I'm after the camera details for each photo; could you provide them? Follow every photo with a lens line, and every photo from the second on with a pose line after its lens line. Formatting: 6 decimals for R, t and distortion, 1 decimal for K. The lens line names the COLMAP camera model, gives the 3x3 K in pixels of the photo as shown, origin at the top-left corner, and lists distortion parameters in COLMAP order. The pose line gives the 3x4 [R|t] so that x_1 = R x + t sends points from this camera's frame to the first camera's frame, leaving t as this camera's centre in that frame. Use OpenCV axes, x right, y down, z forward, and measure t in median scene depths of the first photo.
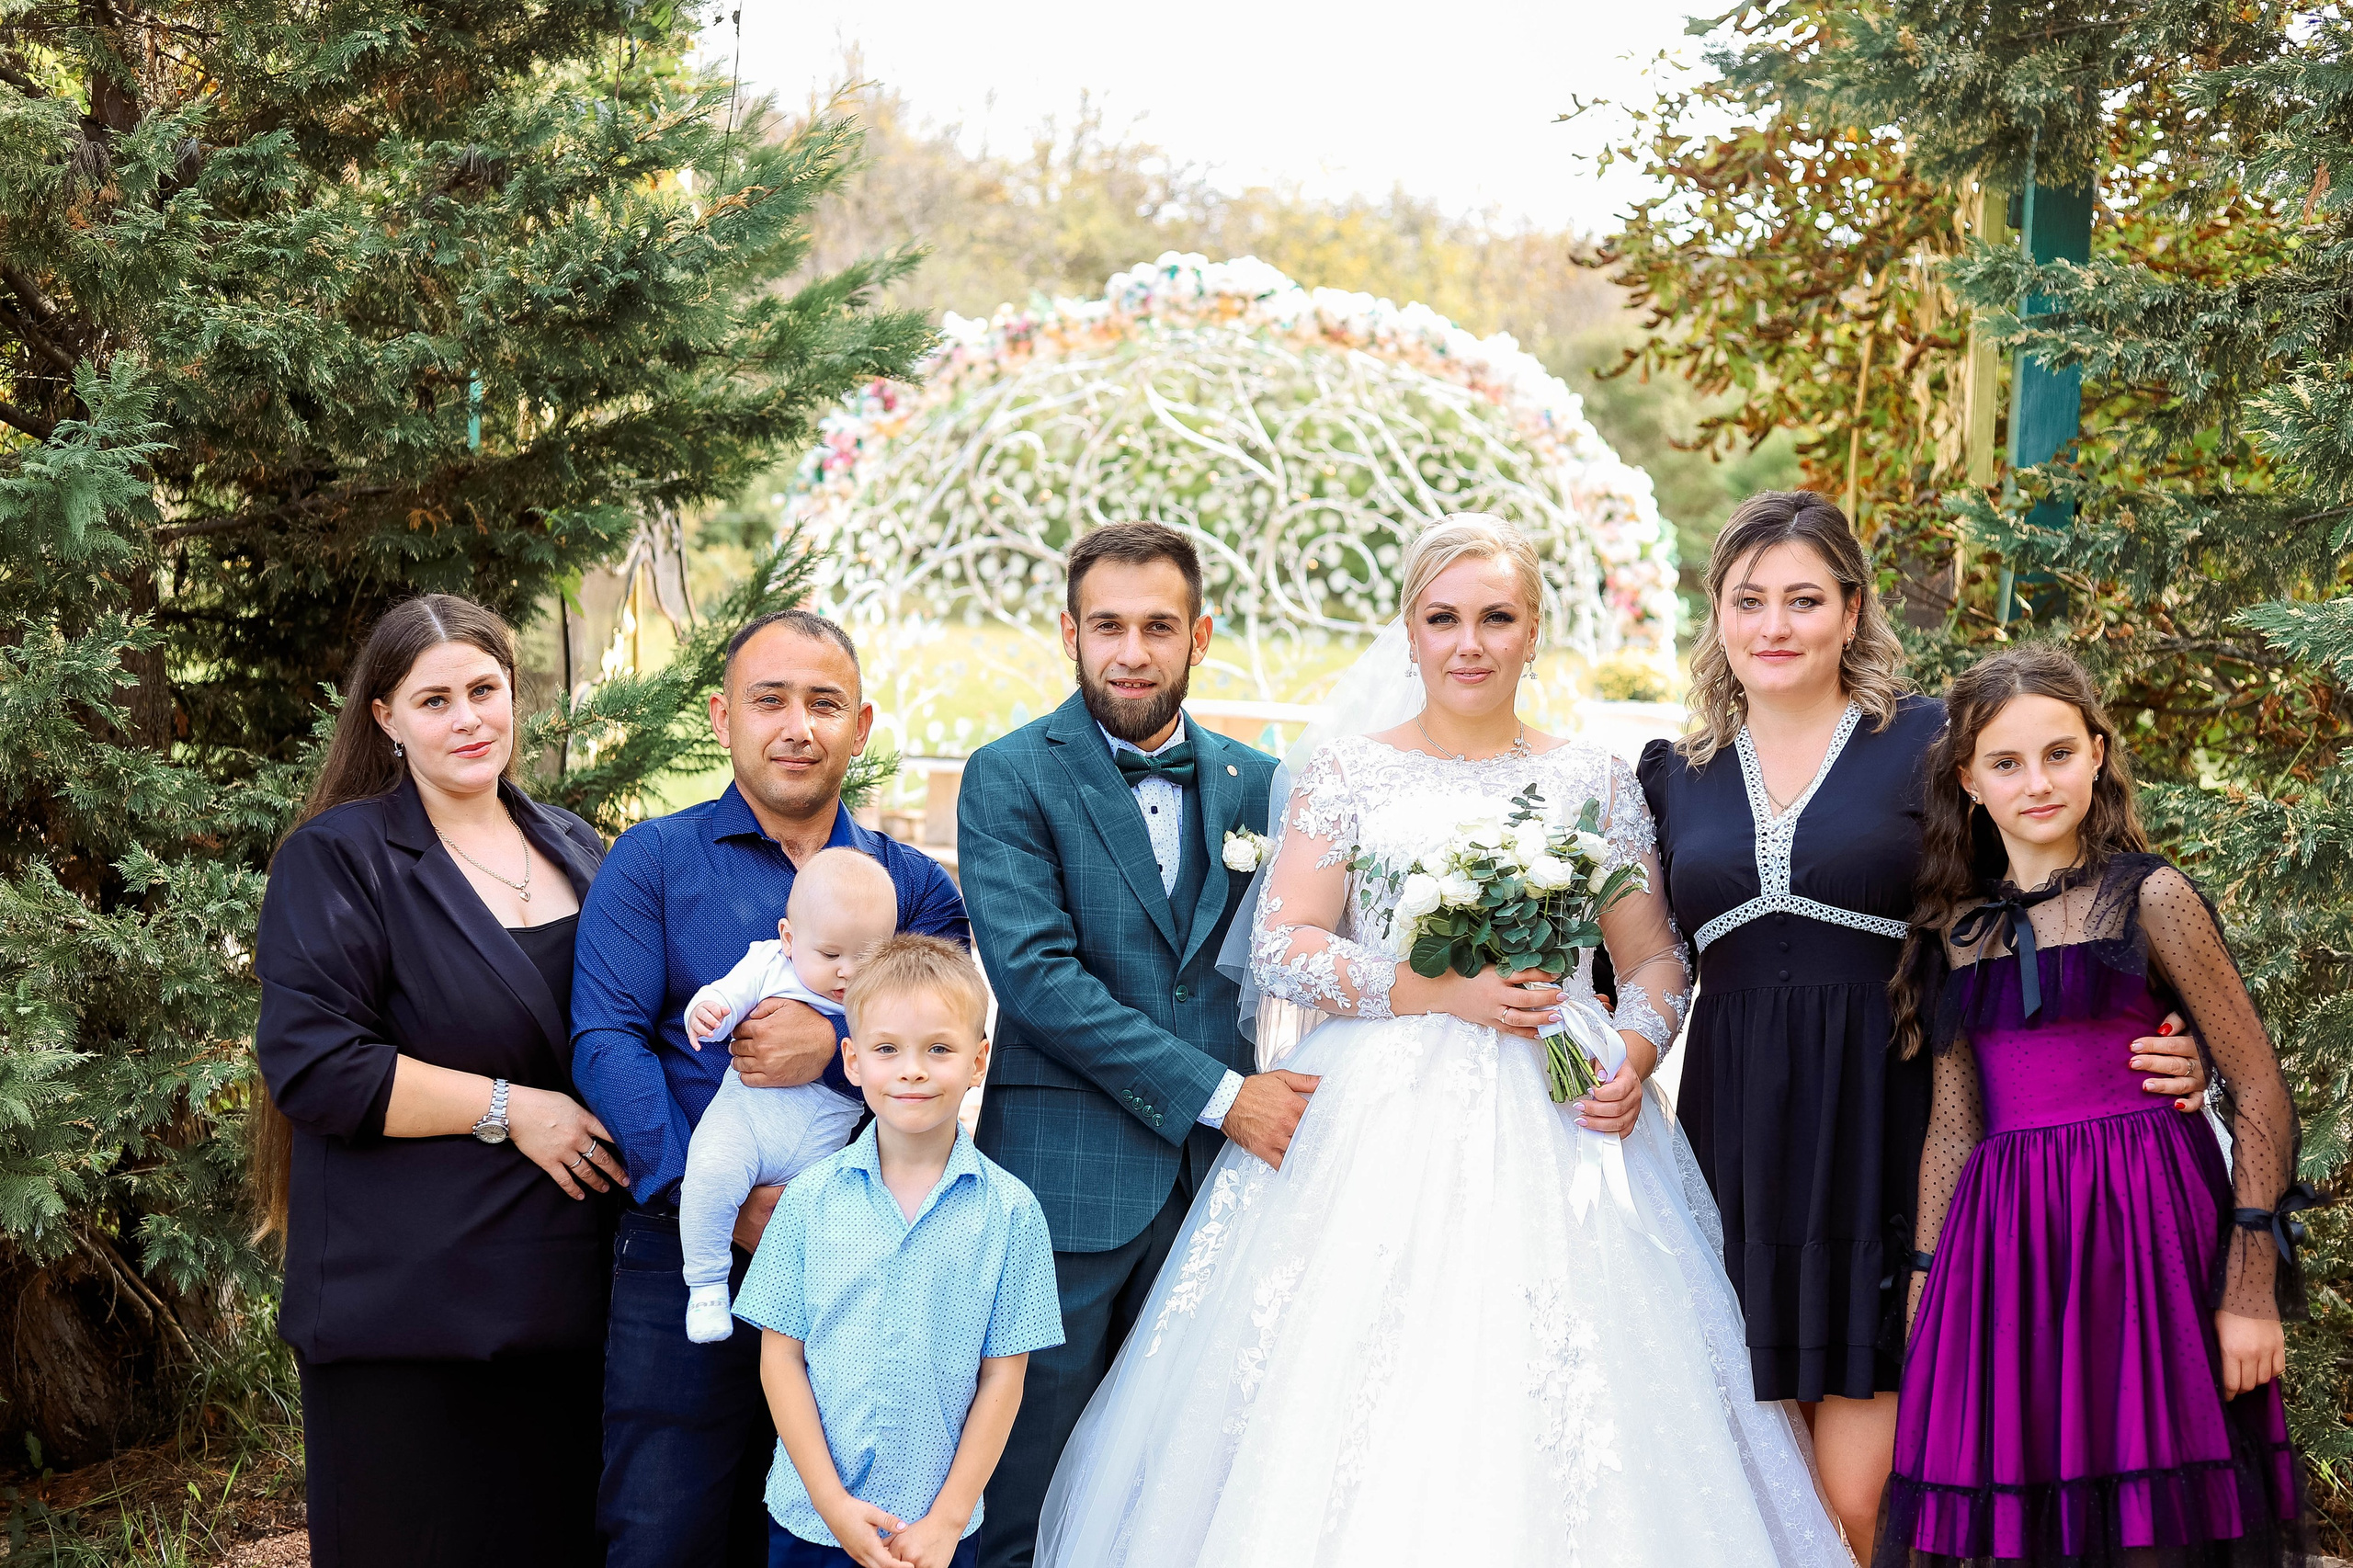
lens RADIAL K [[3473.8, 0, 1204.2], [0, 3473.8, 829.5], [0, 0, 1]] dist [0.066255, -0.005706]
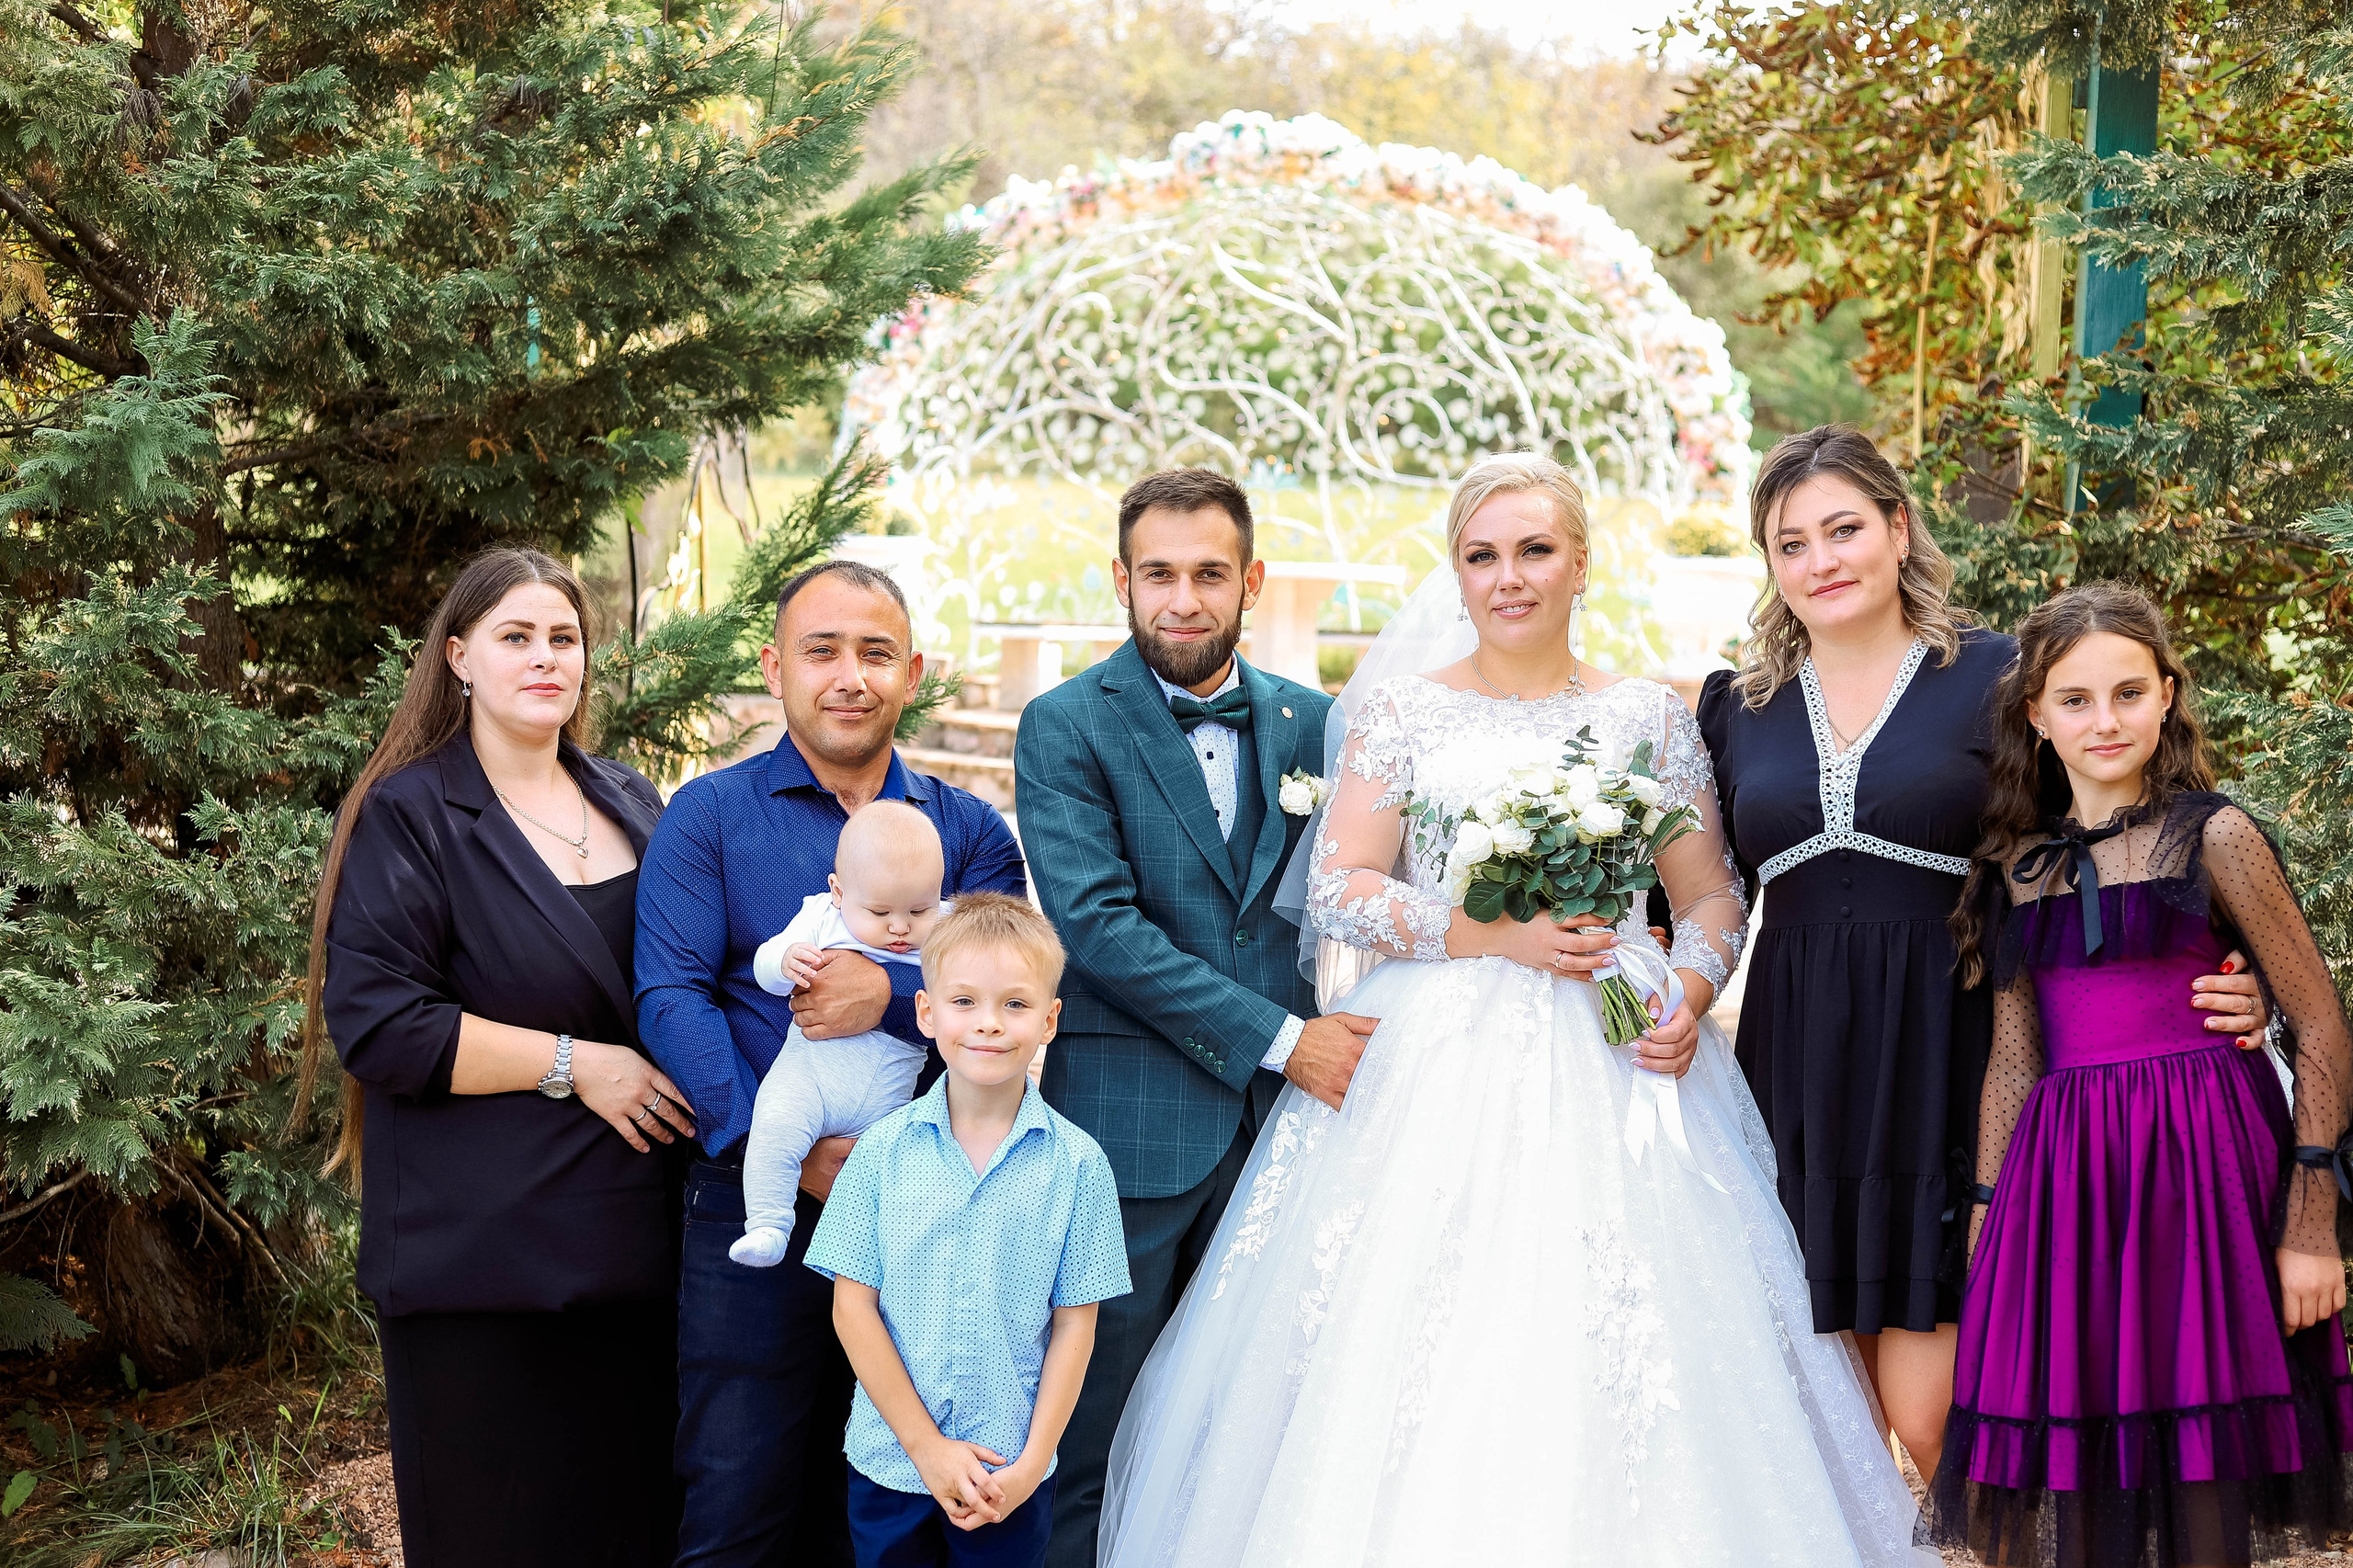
lens RADIAL K [[3473.8, 0, 1204.2], [0, 3473.8, 829.5], [0, 0, 1]] dist [0.066255, -0.005706]
pose [[0.999611, -0.015407, -0.023233, 0.004341], [0.016448, 0.998838, 0.045302, -0.017598], [0.022508, -0.045666, 0.998703, -0.002868]]
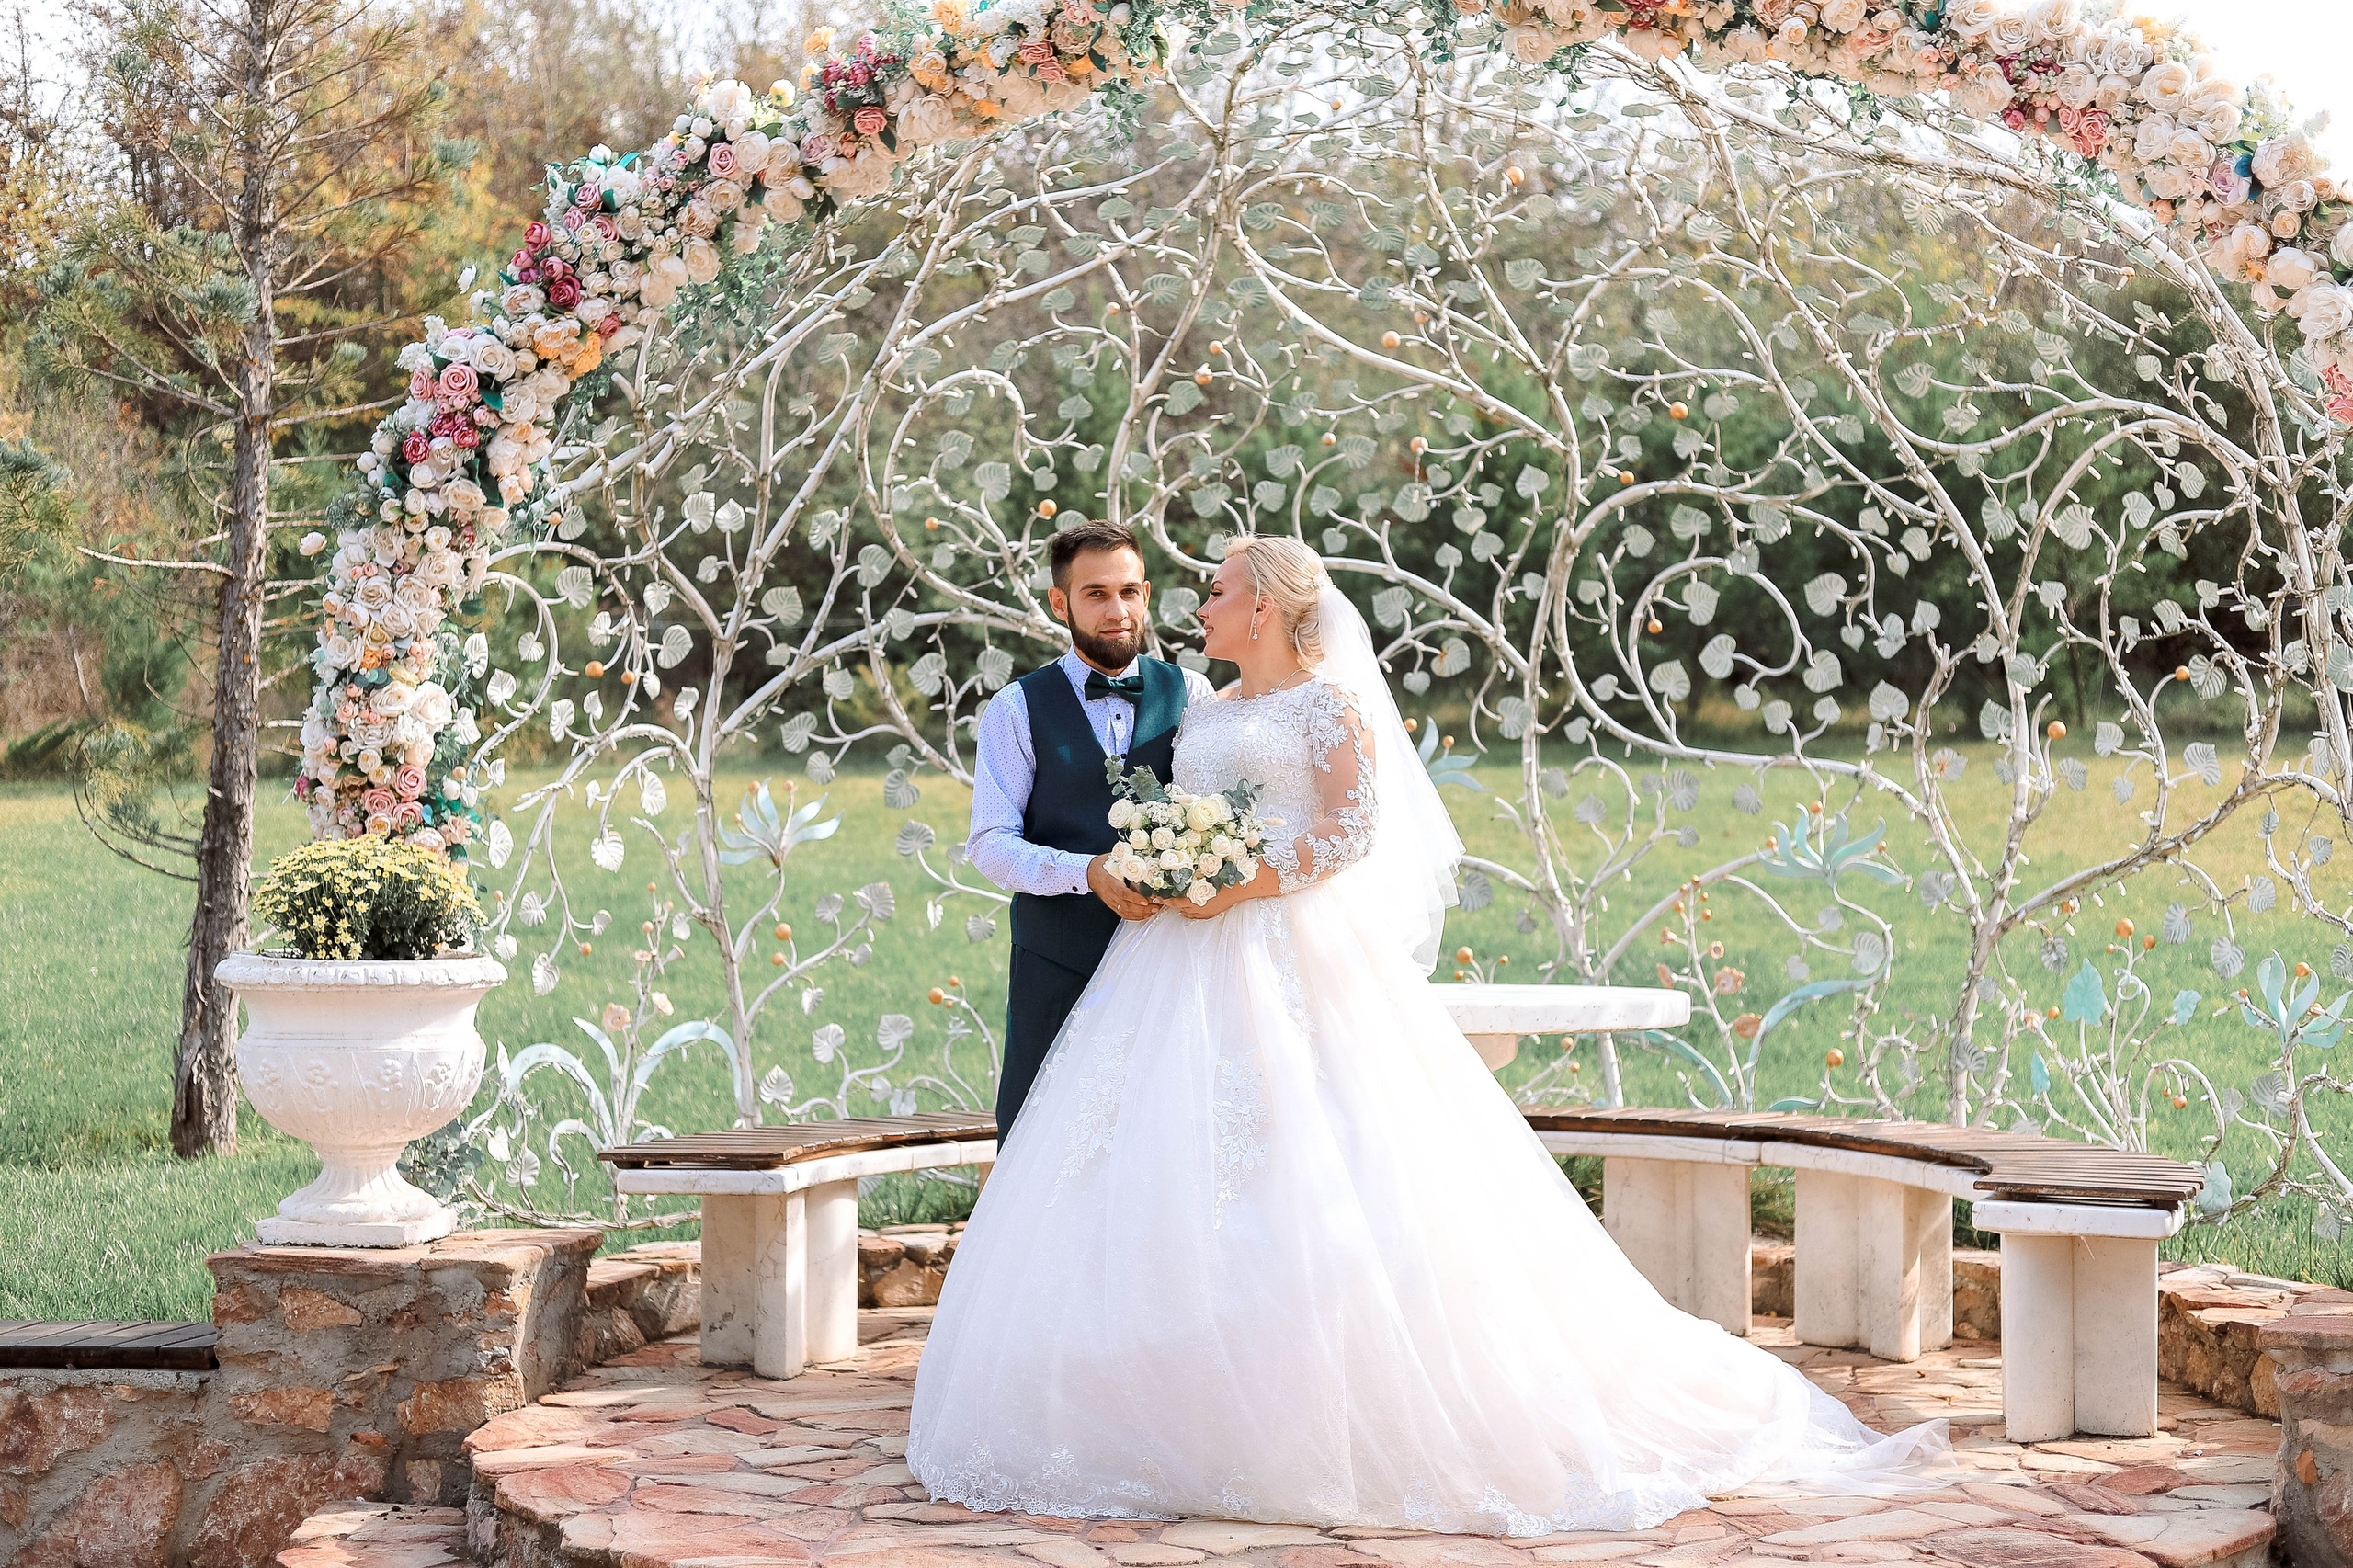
lens RADIAL K [[3481.3, 0, 1253.8], [0, 3481.3, 806.3], [0, 0, 1]] dist [0.067990, -0.027107]
pose [[0.991528, -0.054076, -0.118105, 0.105295], [0.050182, 0.998102, -0.035701, -0.133169], [0.119812, 0.029472, 0.992359, 1.846217]]
